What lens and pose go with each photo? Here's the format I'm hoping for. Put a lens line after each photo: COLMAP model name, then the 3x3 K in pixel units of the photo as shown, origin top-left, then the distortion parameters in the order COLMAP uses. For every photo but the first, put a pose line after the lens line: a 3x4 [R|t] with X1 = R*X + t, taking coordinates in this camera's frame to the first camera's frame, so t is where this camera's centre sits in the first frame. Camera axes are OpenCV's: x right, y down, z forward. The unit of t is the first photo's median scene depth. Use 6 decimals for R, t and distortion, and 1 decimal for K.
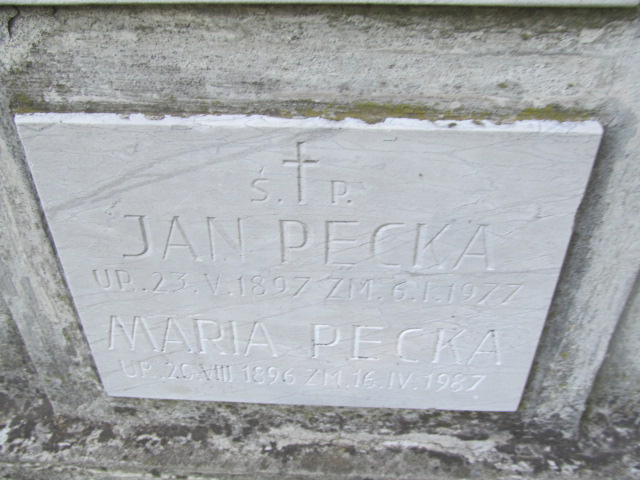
lens RADIAL K [[524.0, 0, 319.7], [0, 524.0, 240.2], [0, 0, 1]] dist [-0.007198, -0.002762]
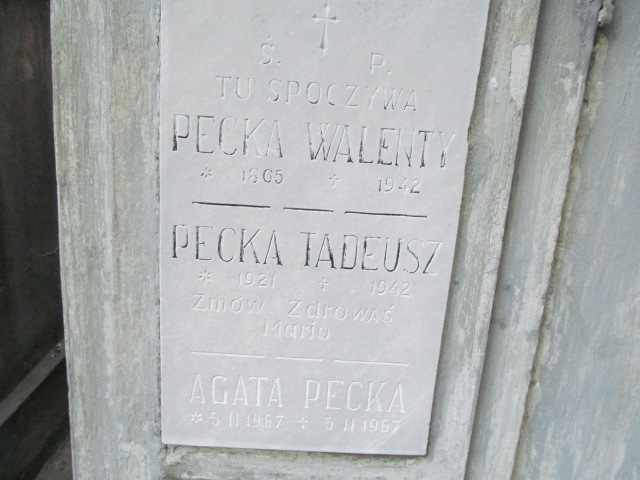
lens RADIAL K [[524.0, 0, 319.9], [0, 524.0, 240.0], [0, 0, 1]] dist [-0.007198, -0.002762]
pose [[0.995465, 0.047415, 0.082471, -0.171253], [-0.018043, 0.945304, -0.325691, -0.540125], [-0.093403, 0.322726, 0.941872, -1.606441]]
